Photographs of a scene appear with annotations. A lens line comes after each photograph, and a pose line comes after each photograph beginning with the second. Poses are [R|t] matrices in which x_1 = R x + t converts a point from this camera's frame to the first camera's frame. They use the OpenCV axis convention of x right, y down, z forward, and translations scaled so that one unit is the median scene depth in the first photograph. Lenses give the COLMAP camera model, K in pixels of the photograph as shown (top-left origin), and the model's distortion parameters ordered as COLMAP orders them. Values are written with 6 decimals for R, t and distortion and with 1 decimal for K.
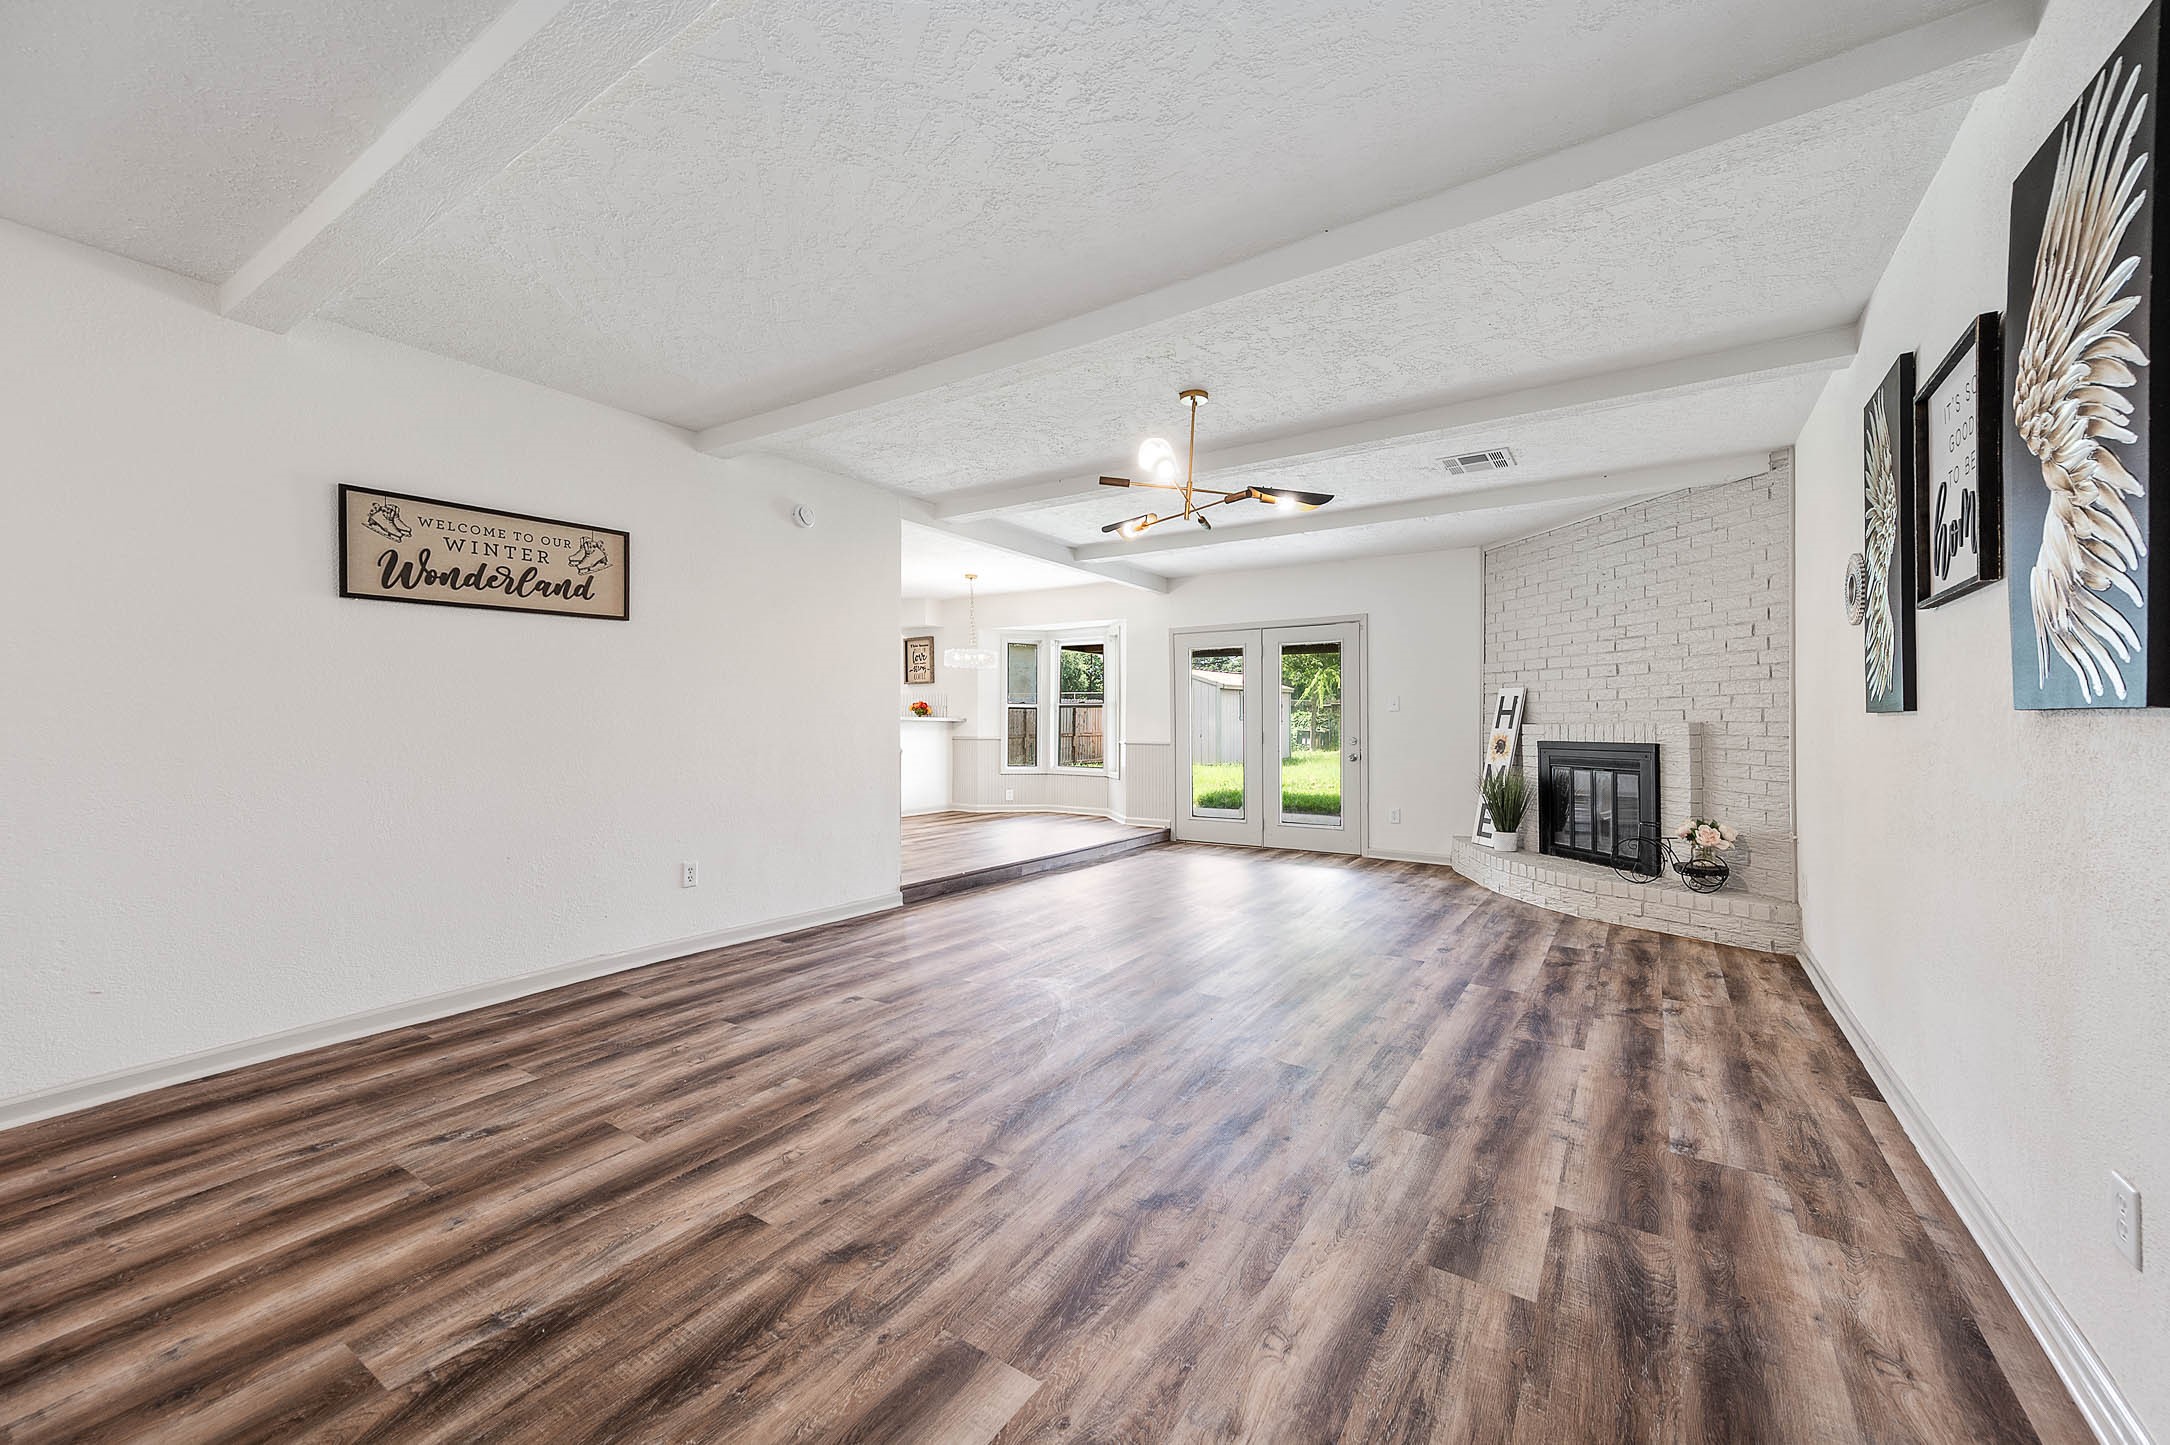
lens RADIAL K [[847.6, 0, 1088.4], [0, 847.6, 711.2], [0, 0, 1]] dist [0.012177, 0.000256]
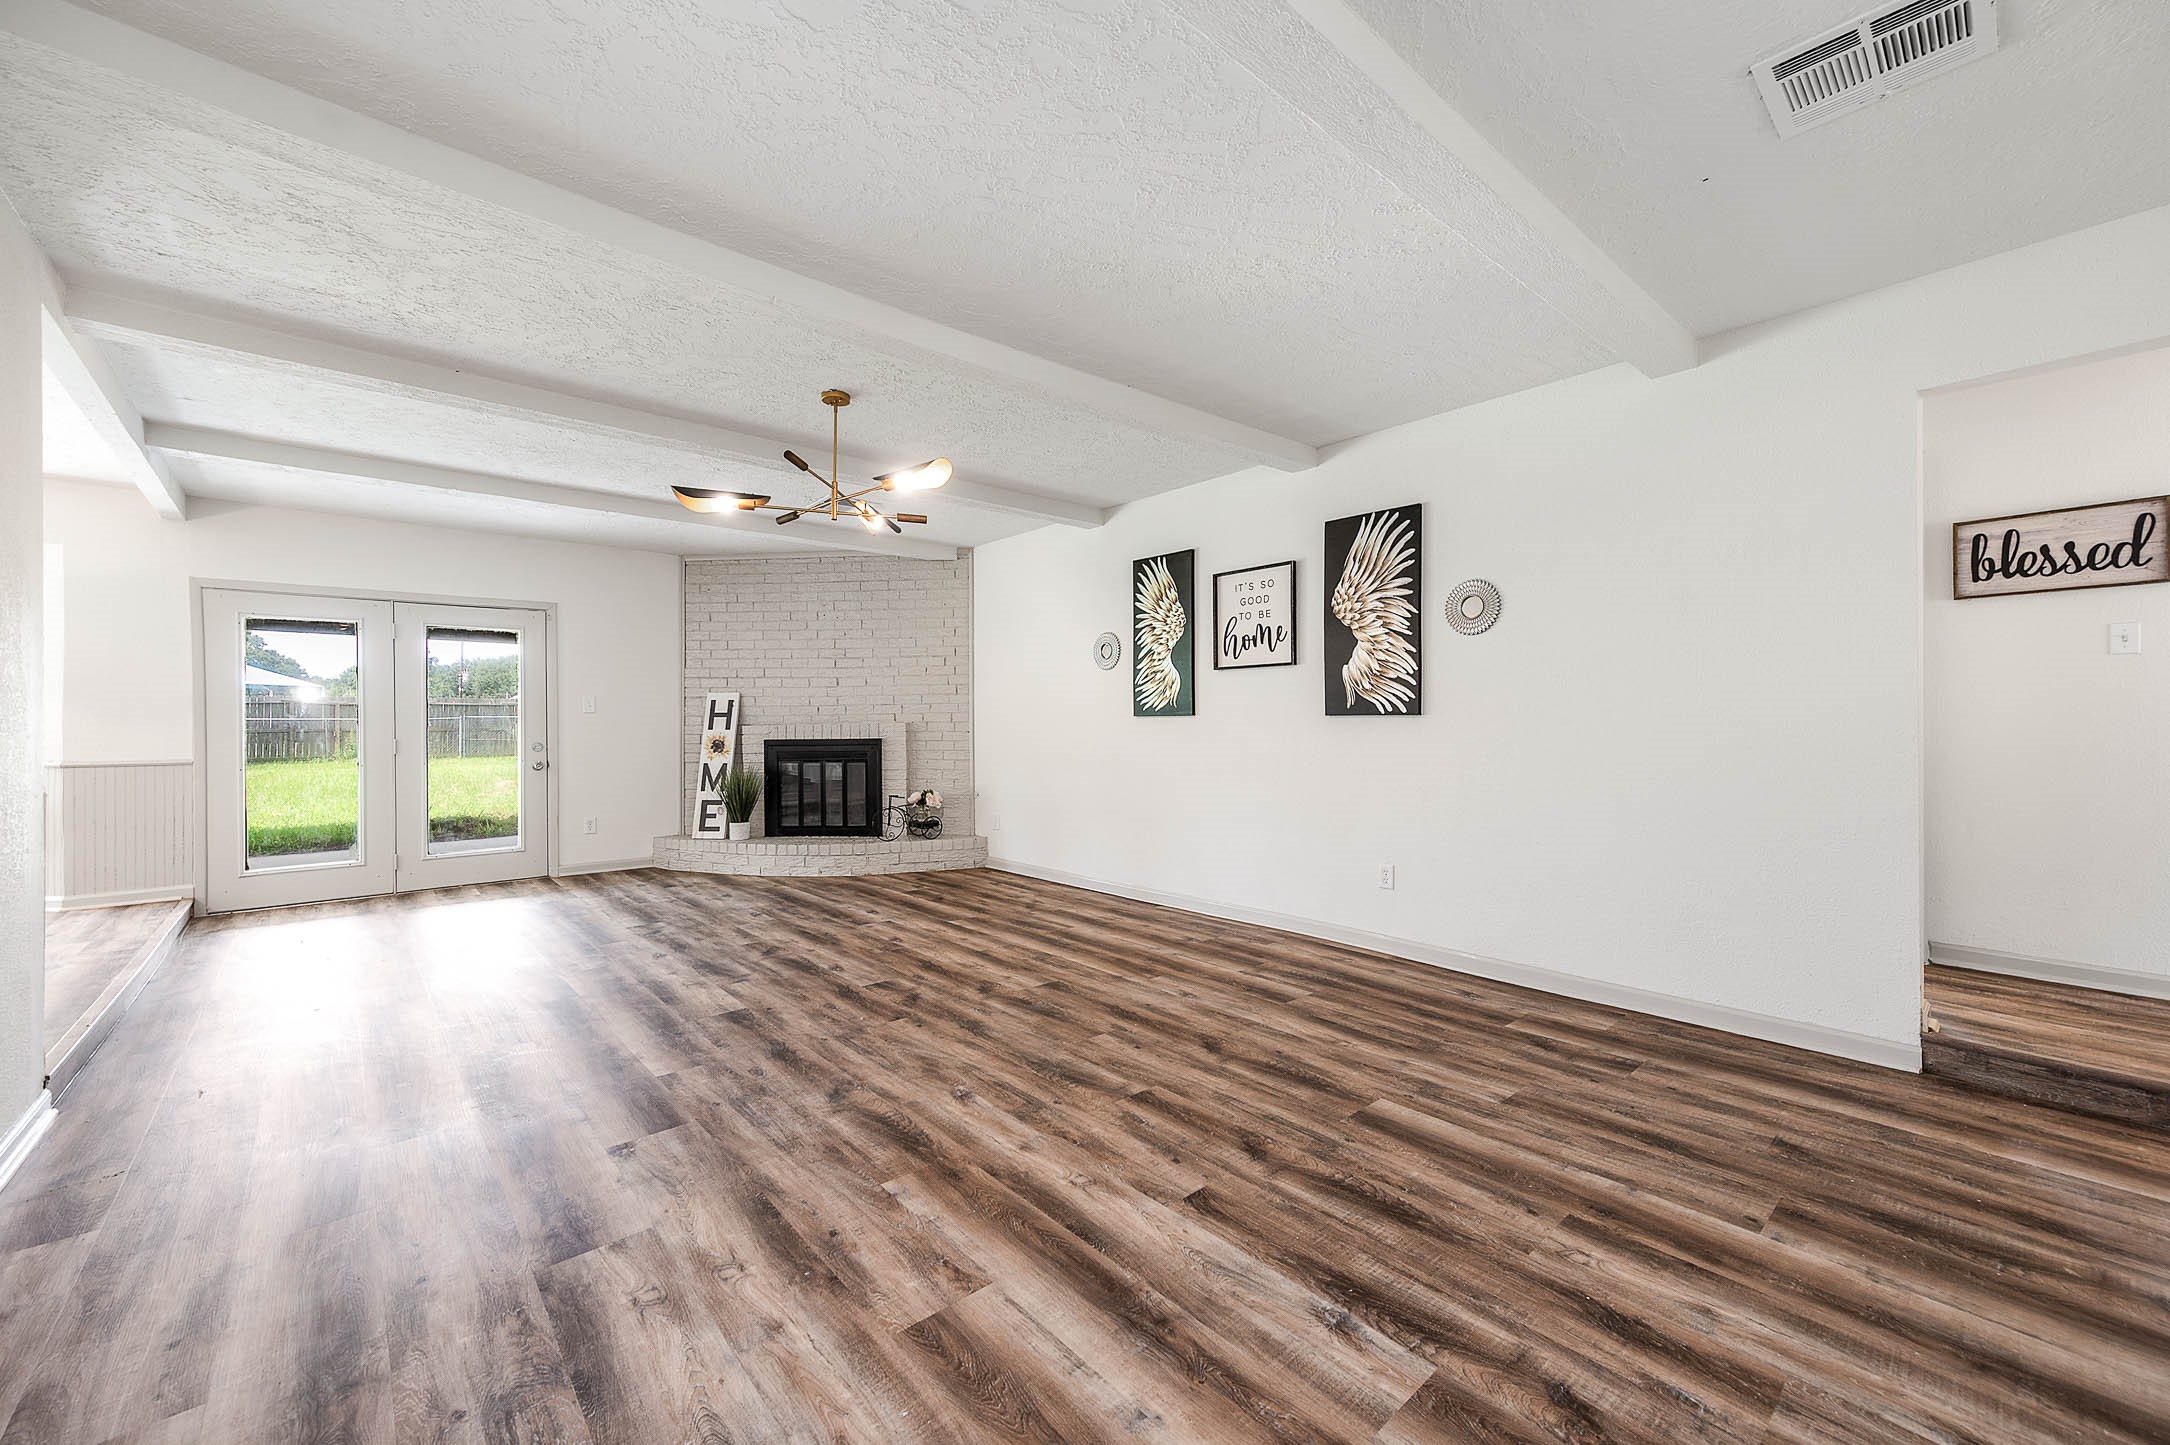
lens RADIAL K [[847.6, 0, 1081.3], [0, 847.6, 718.4], [0, 0, 1]] dist [0.012177, 0.000256]
pose [[0.267266, 0.001207, 0.963622, -0.994588], [-0.005741, 0.999983, 0.000339, 0.006655], [-0.963606, -0.005623, 0.267269, 0.592773]]
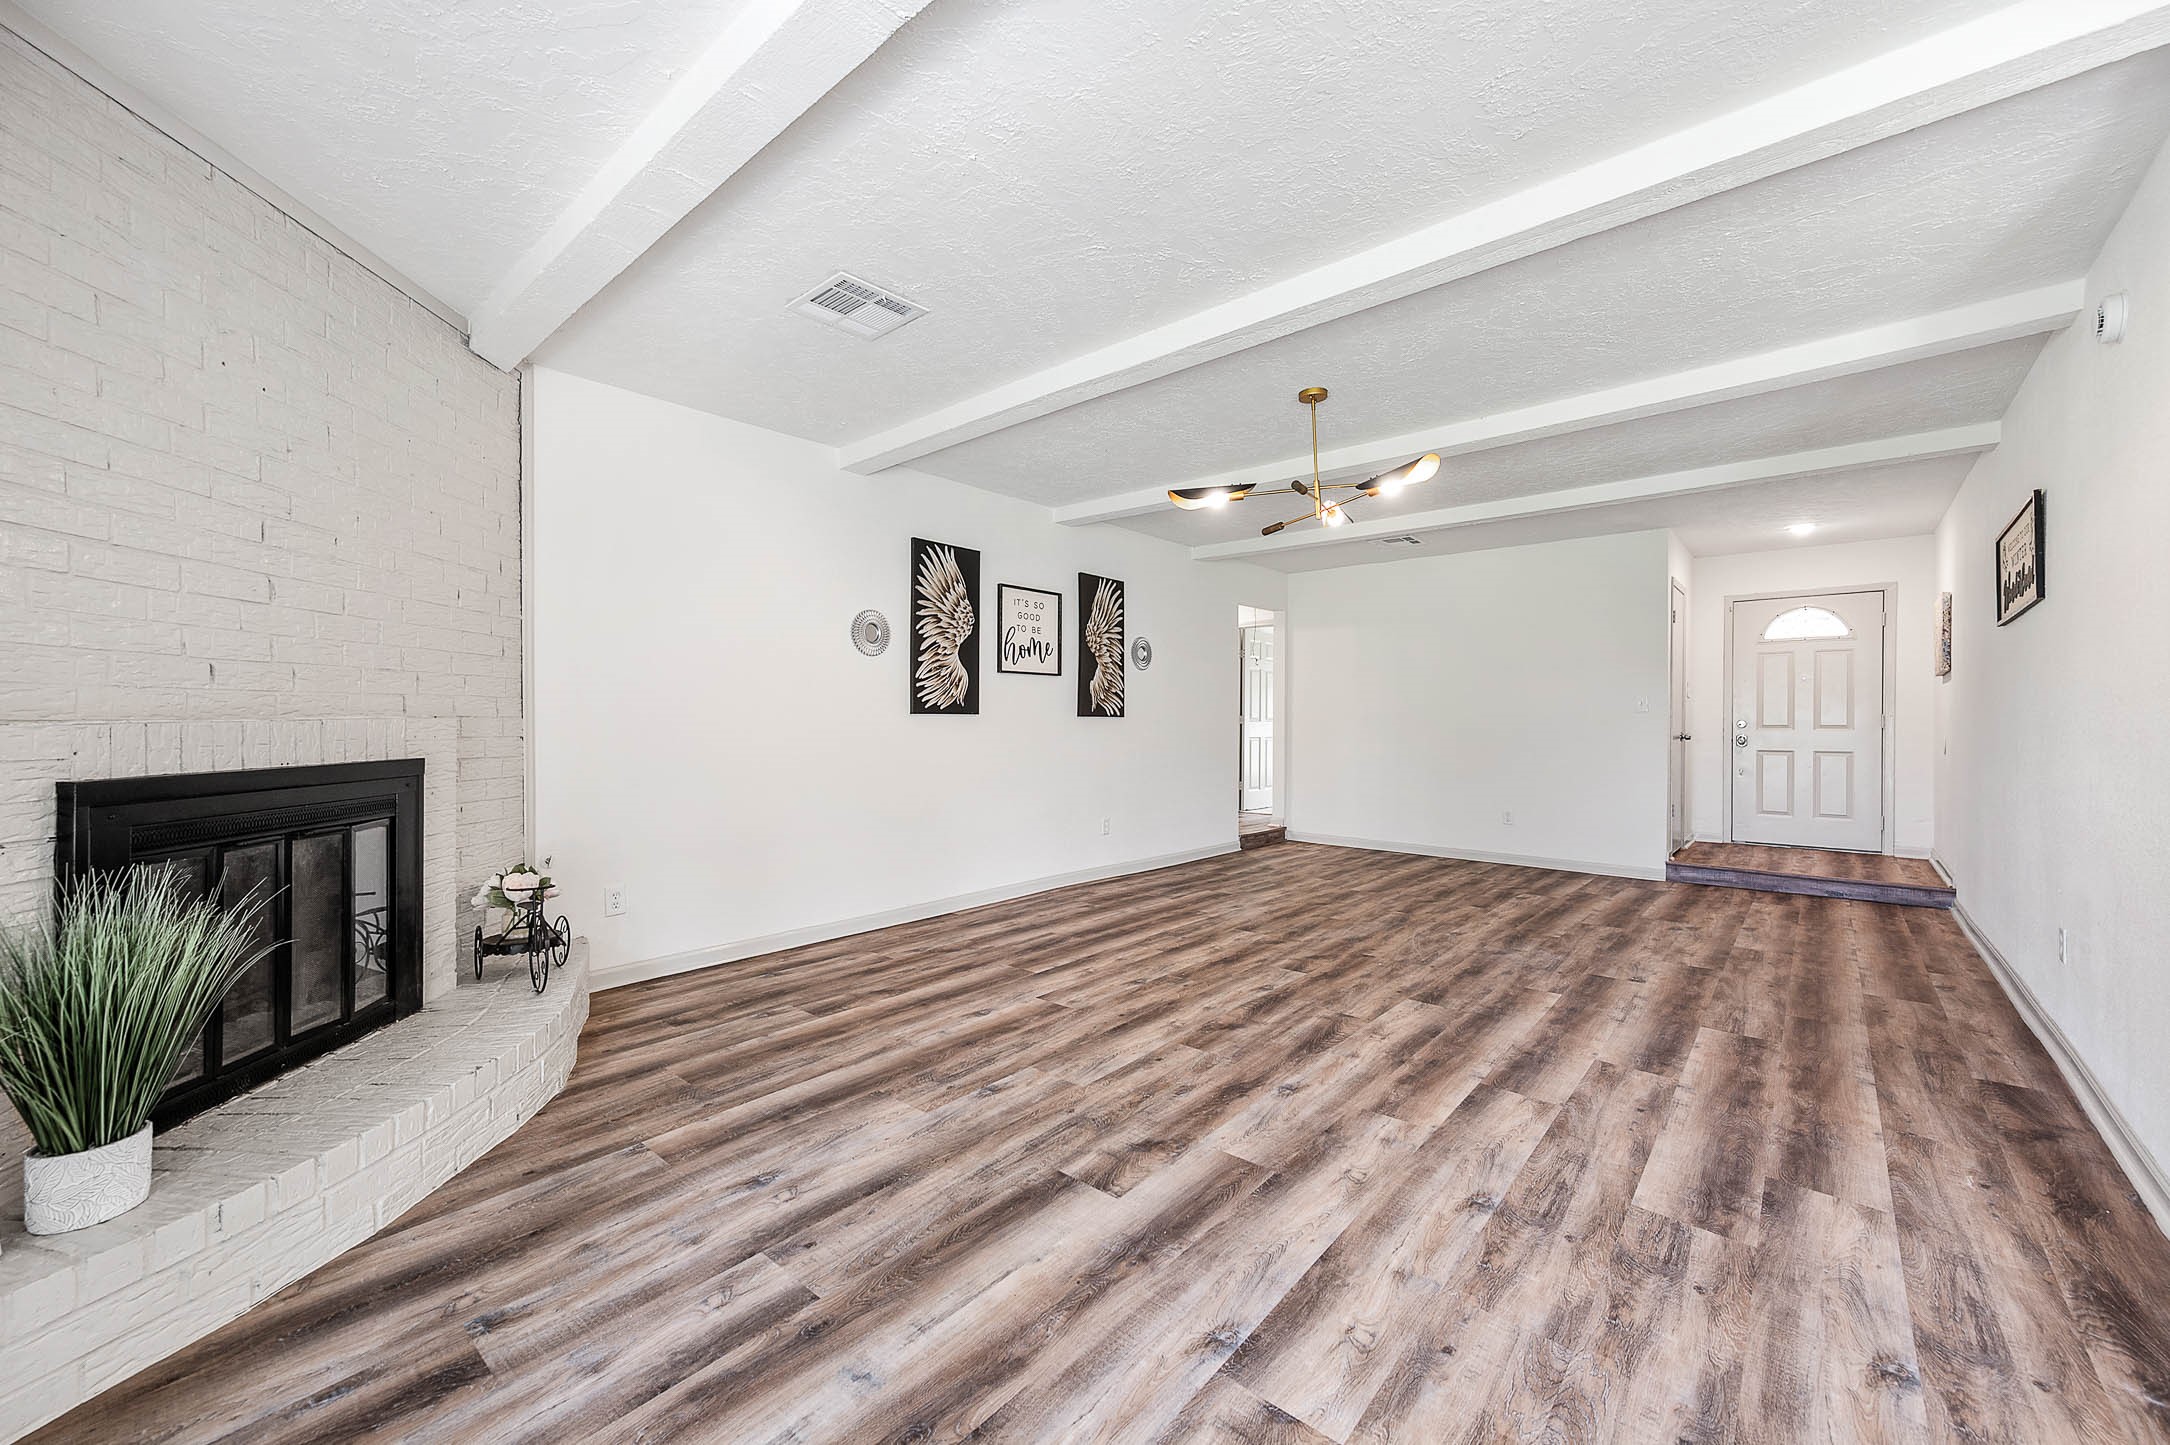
lens RADIAL K [[847.6, 0, 1078.8], [0, 847.6, 735.7], [0, 0, 1]] dist [0.012177, 0.000256]
pose [[-0.990335, -0.007433, 0.138497, 0.336470], [-0.006353, 0.999946, 0.008239, 0.028999], [-0.138551, 0.007280, -0.990329, 2.642622]]
